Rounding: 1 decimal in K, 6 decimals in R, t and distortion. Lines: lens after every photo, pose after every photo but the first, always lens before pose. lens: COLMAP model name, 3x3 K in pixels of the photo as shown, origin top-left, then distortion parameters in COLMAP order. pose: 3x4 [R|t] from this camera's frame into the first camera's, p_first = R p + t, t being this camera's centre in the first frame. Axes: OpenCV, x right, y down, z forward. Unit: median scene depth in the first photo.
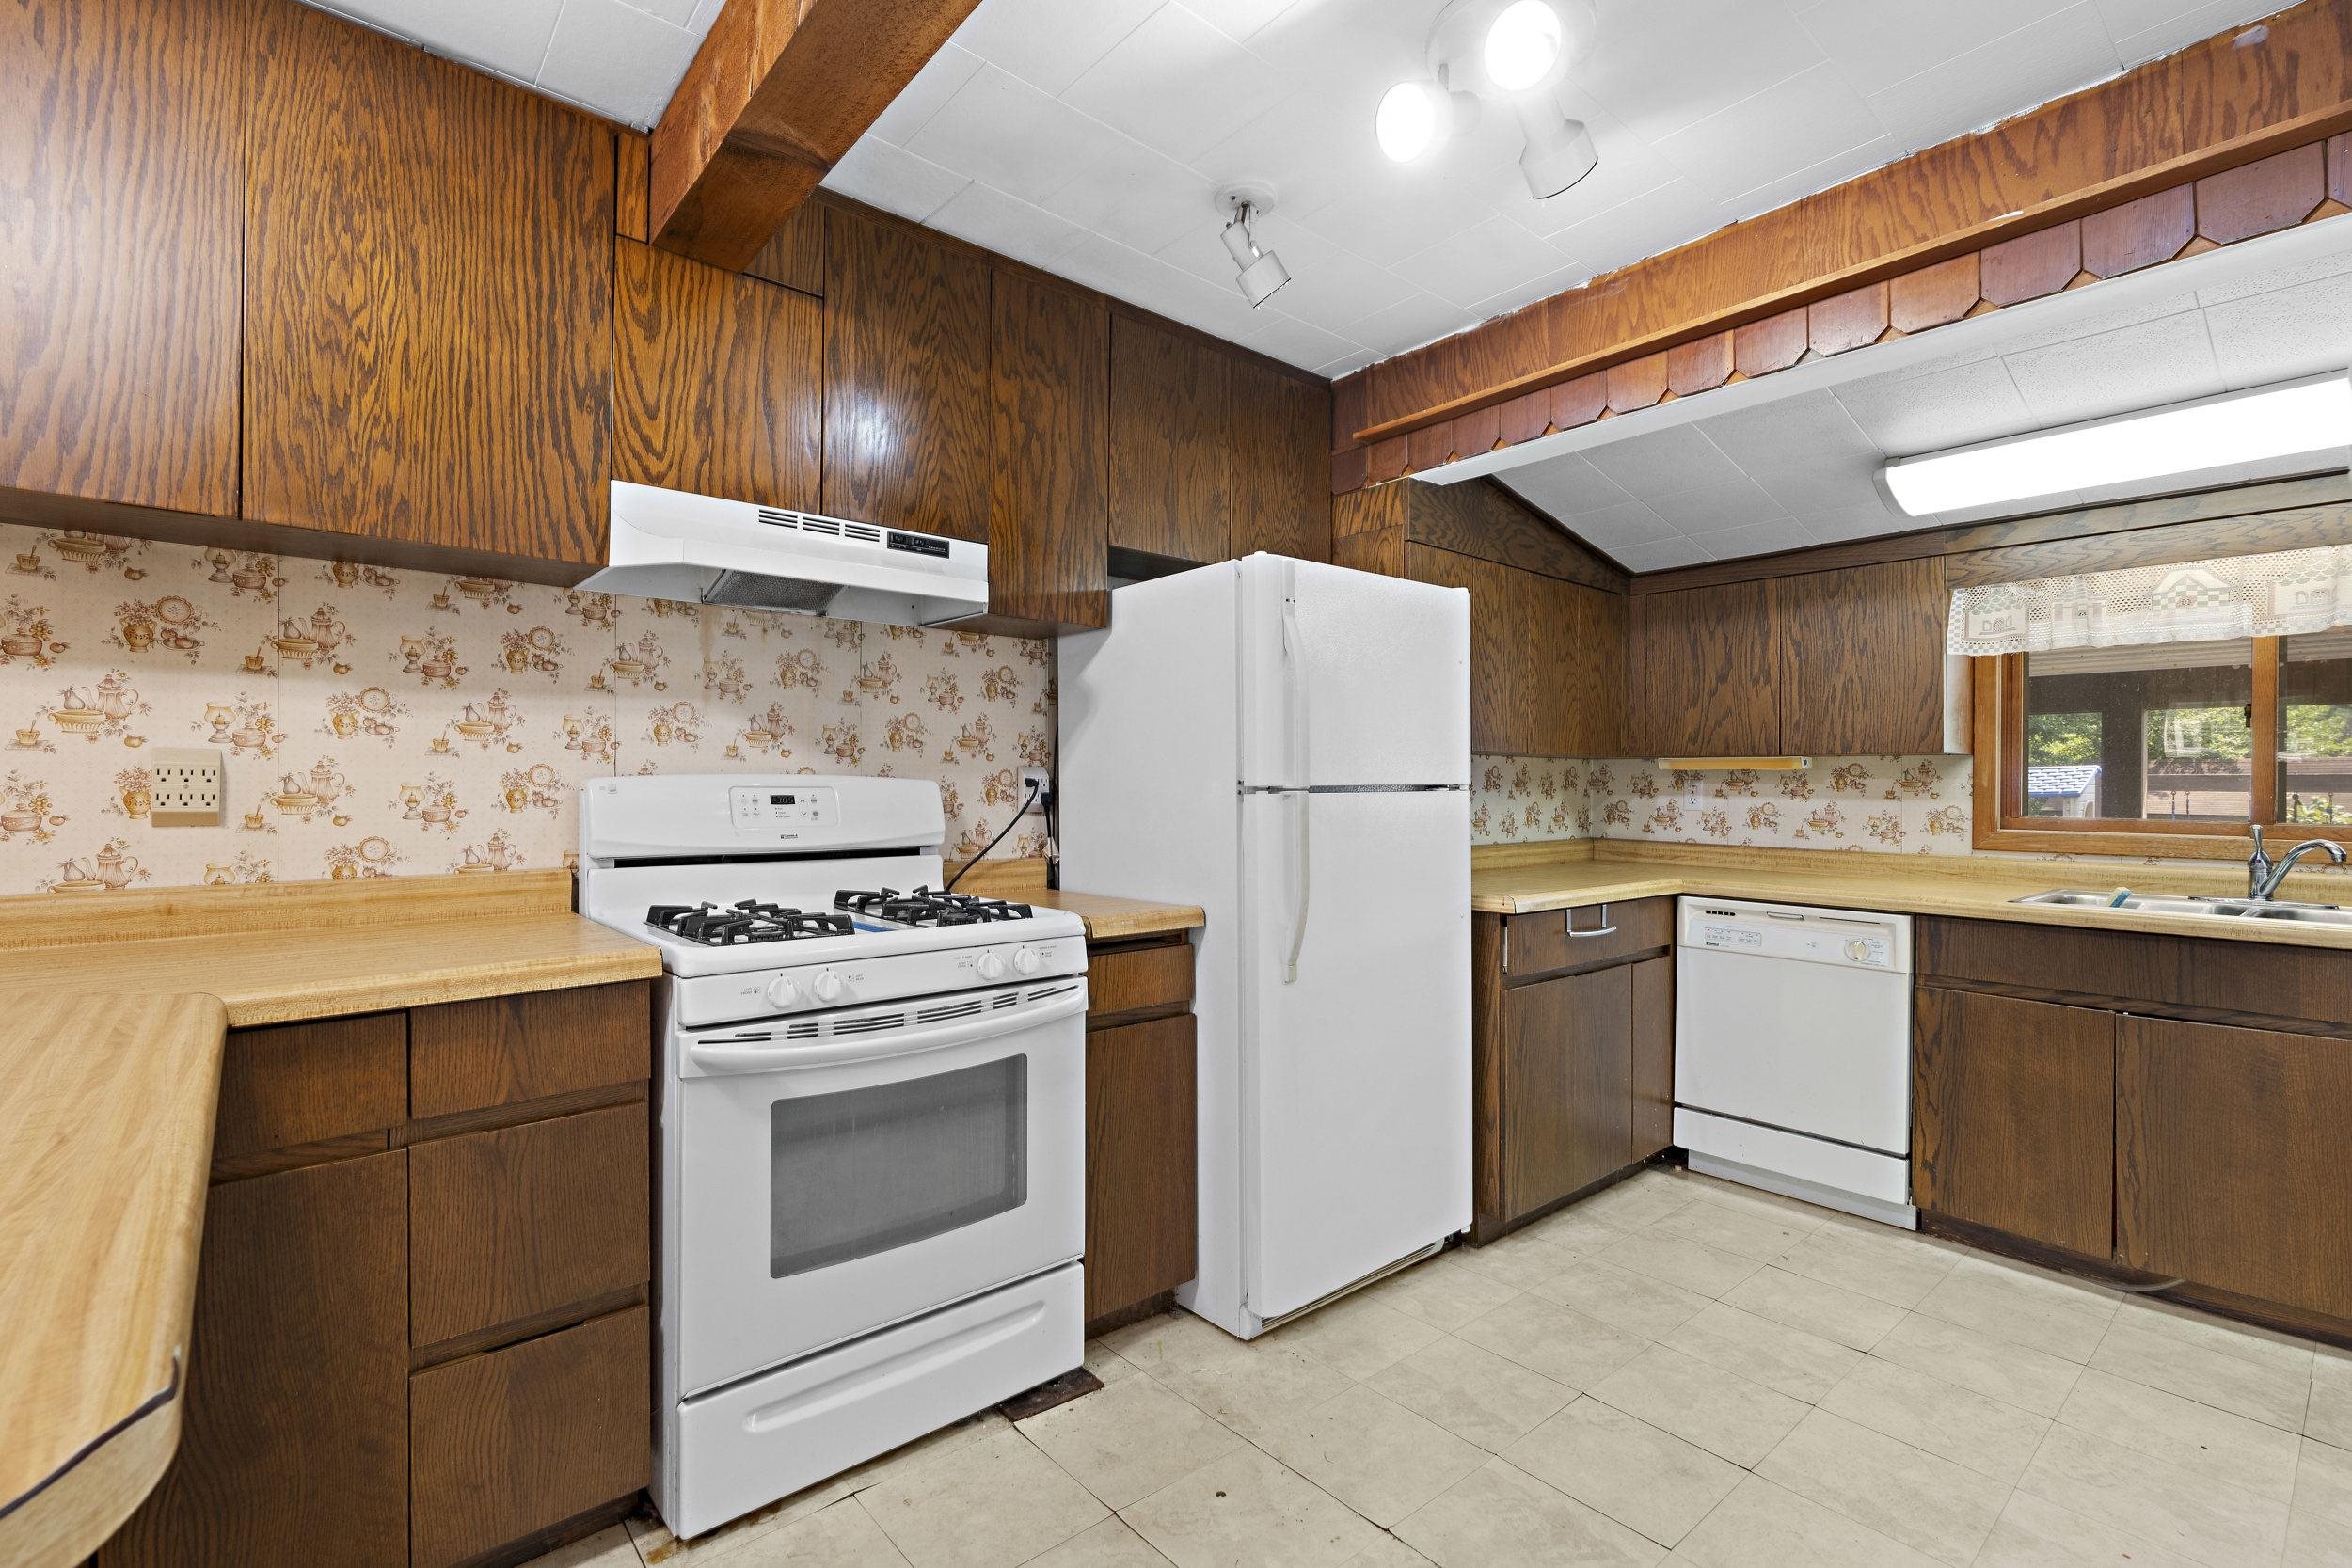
lens RADIAL K [[1053.5, 0, 1166.8], [0, 1053.5, 780.7], [0, 0, 1]] dist [-0.008955, 0.004968]
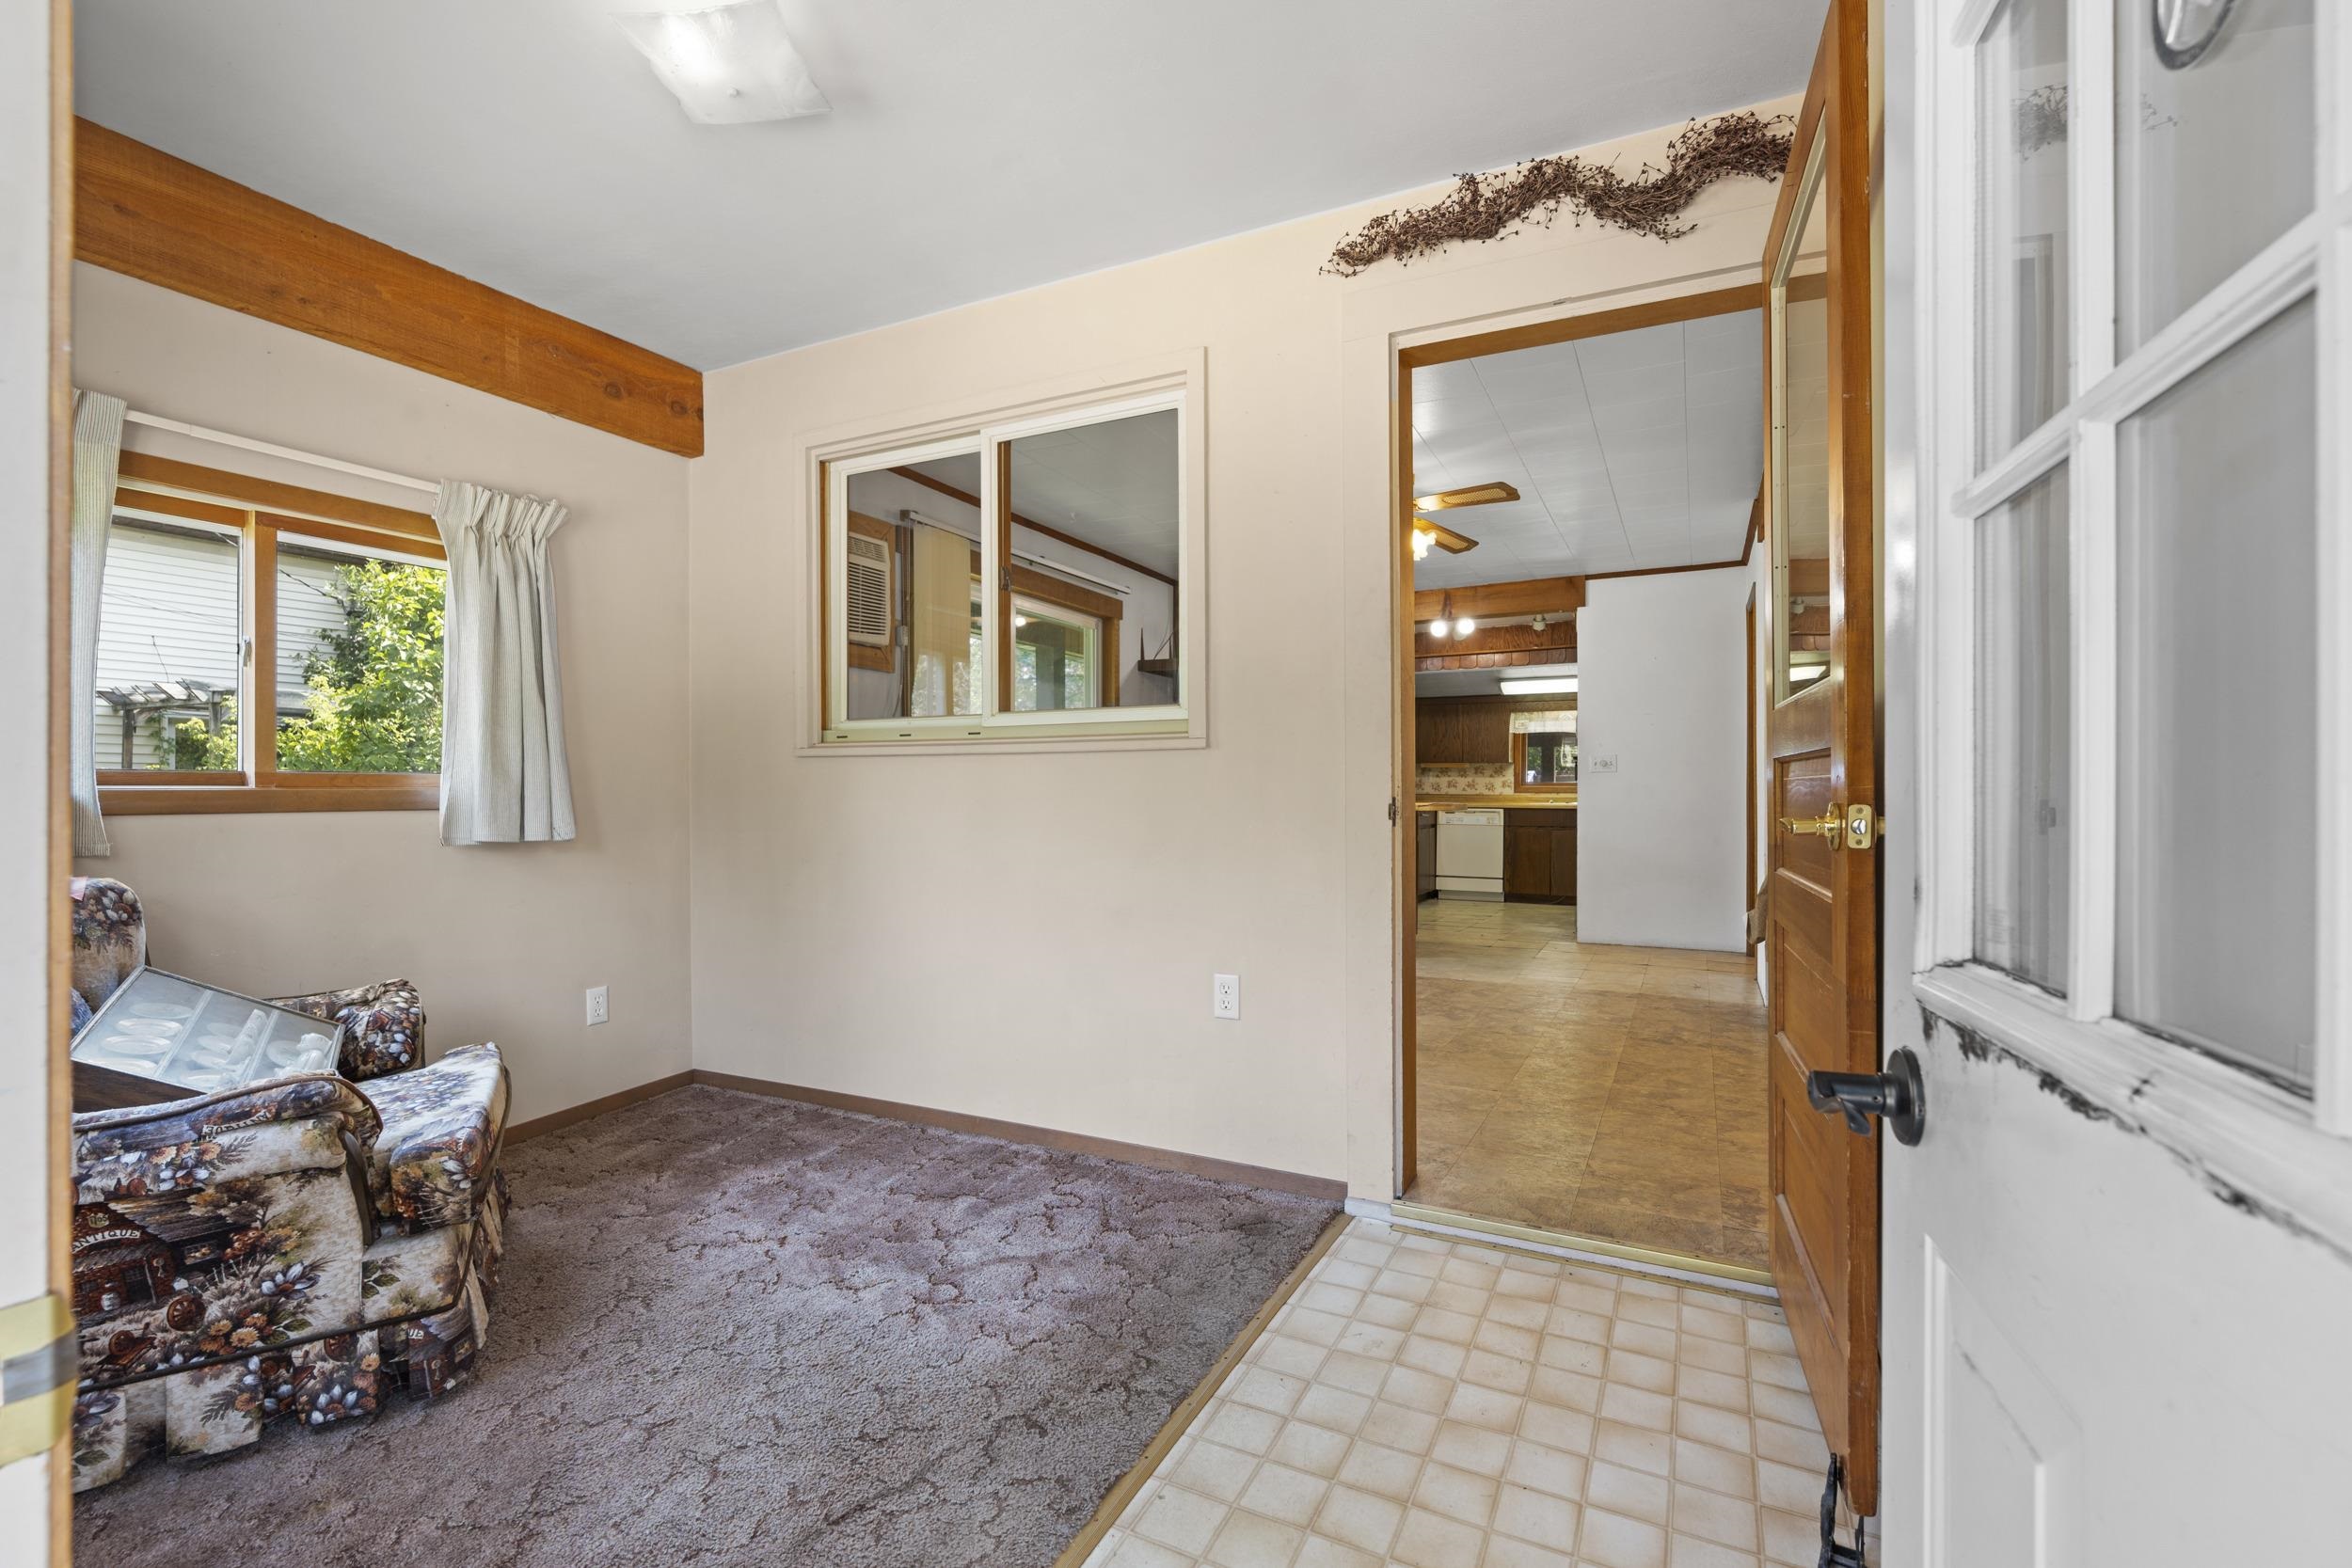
lens RADIAL K [[1053.5, 0, 1166.8], [0, 1053.5, 780.7], [0, 0, 1]] dist [-0.008955, 0.004968]
pose [[0.920200, 0.004383, 0.391424, -1.704080], [-0.001308, 0.999966, -0.008121, 0.066524], [-0.391446, 0.006961, 0.920175, -1.792891]]
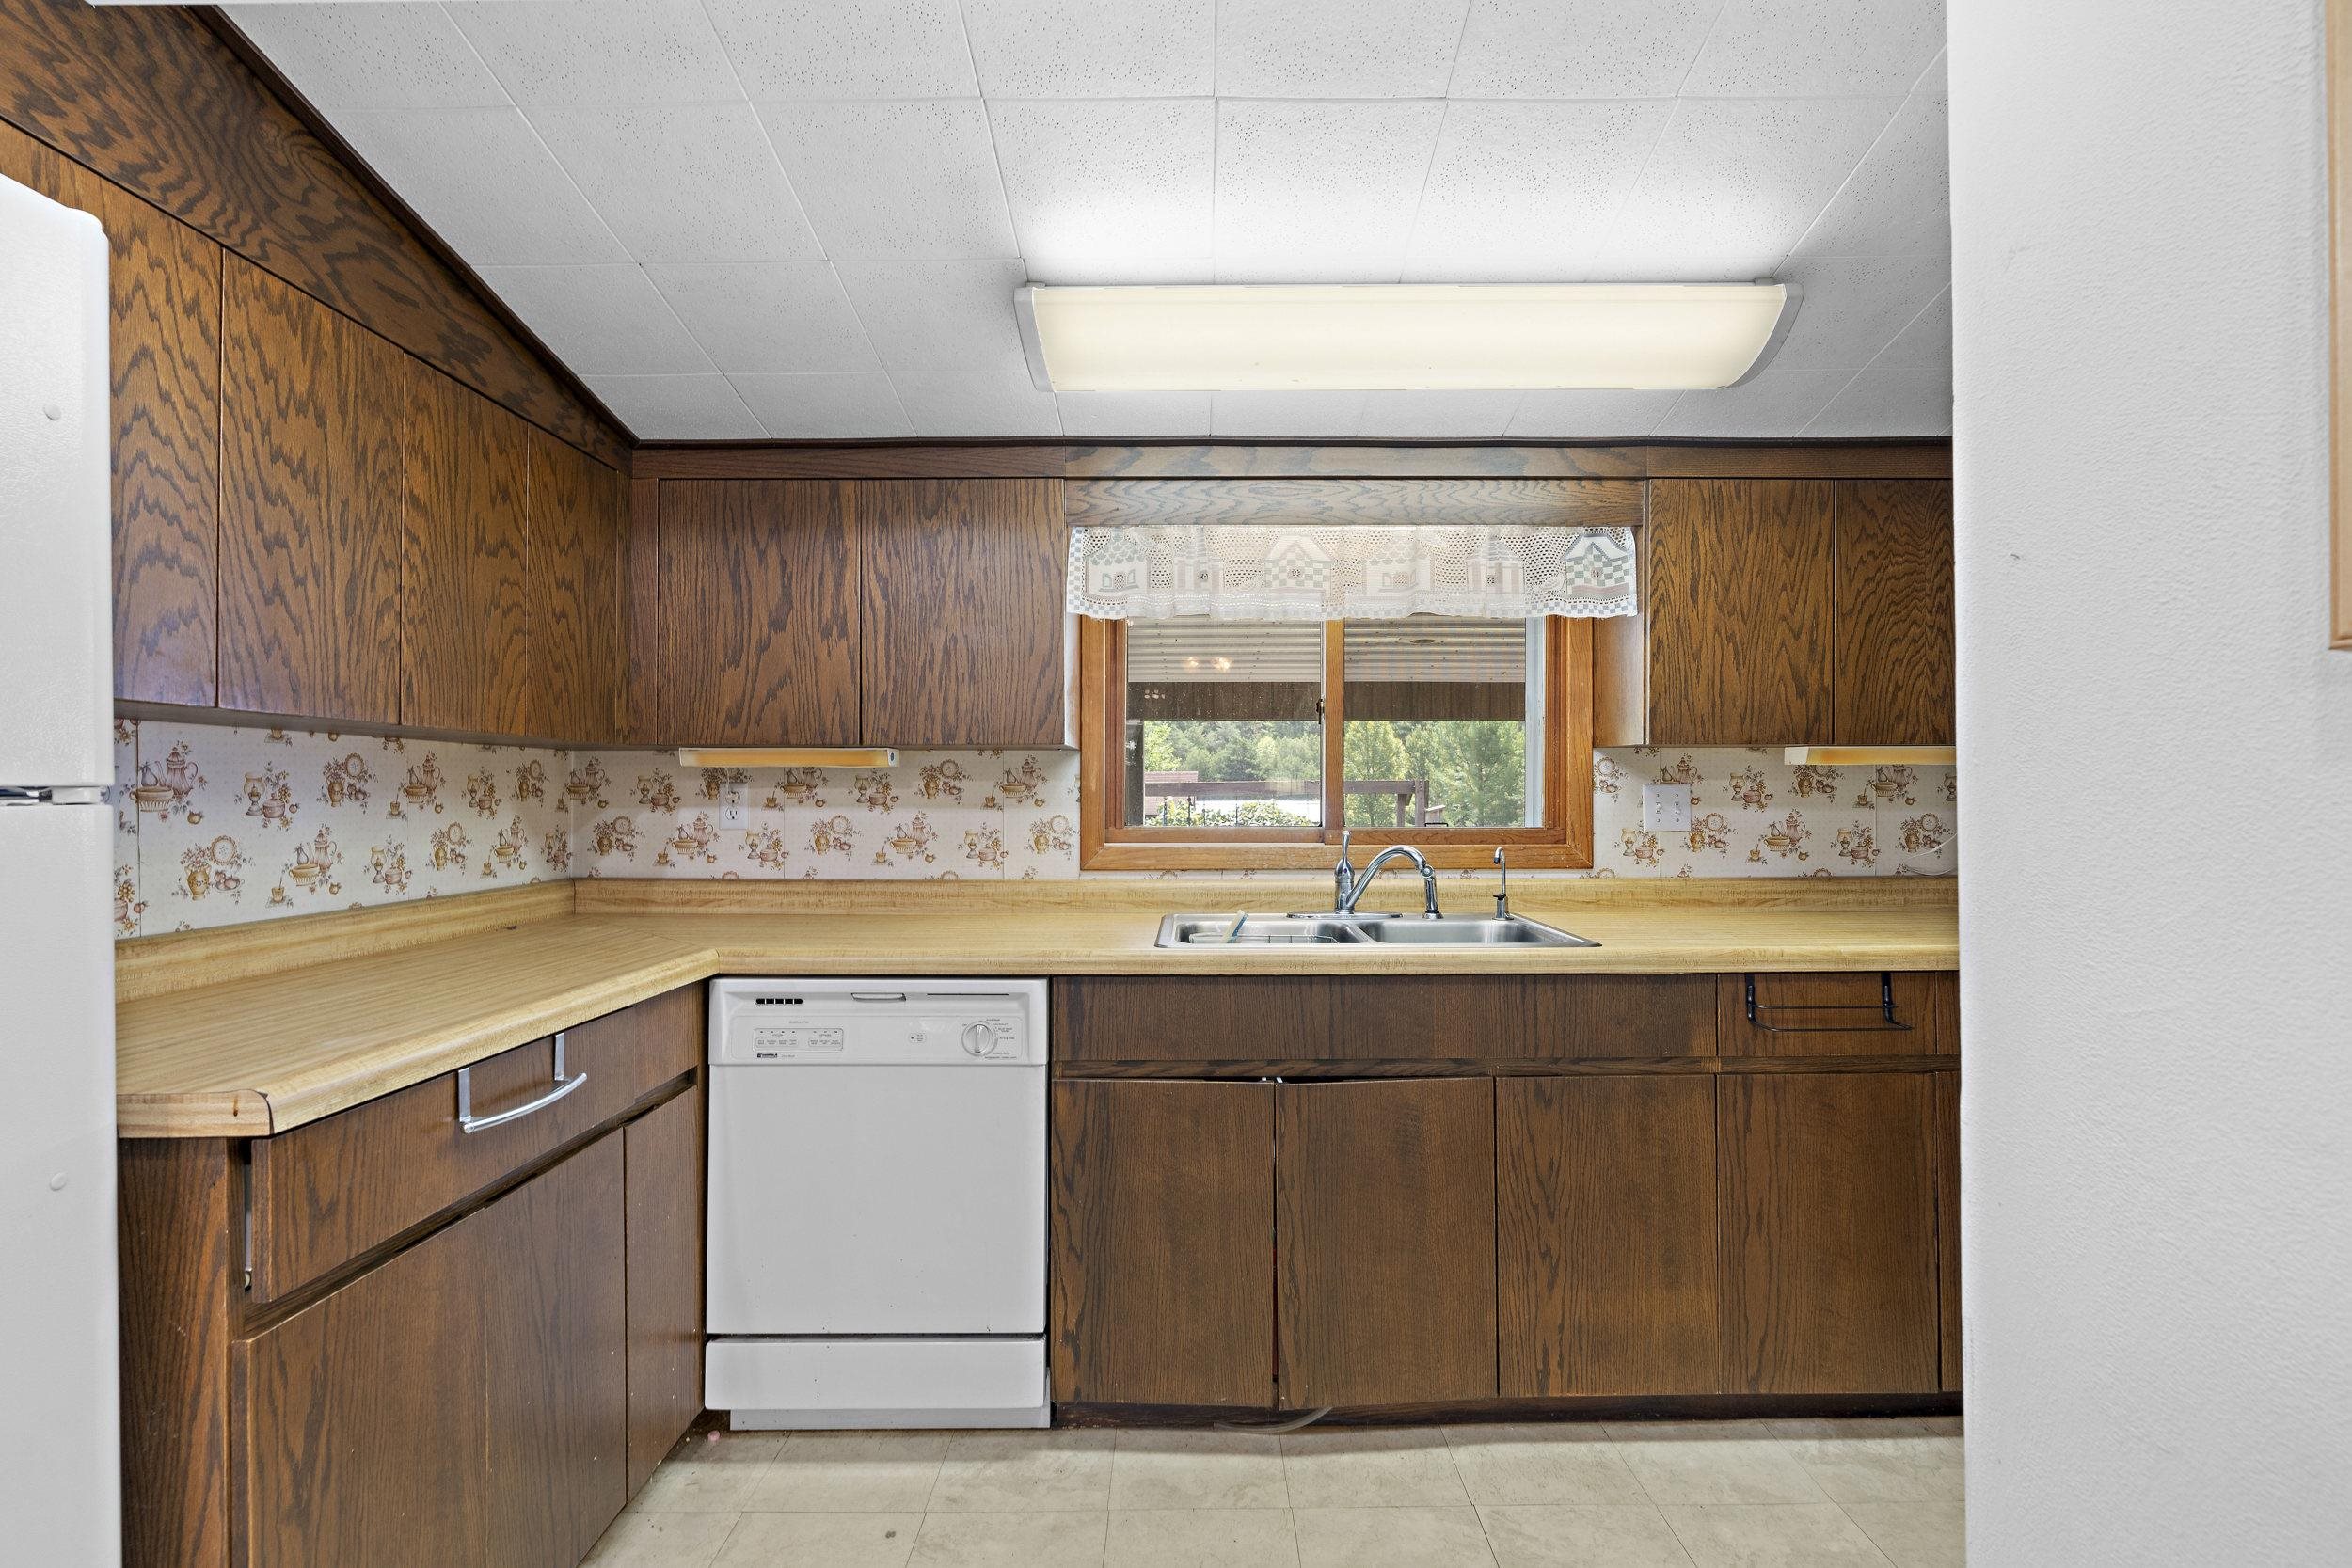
lens RADIAL K [[1061.0, 0, 1196.4], [0, 1061.0, 788.7], [0, 0, 1]] dist [-0.003975, 0.000149]
pose [[0.638329, -0.001887, 0.769761, 0.243248], [0.003731, 0.999993, -0.000643, 0.005948], [-0.769755, 0.003282, 0.638331, 0.491852]]
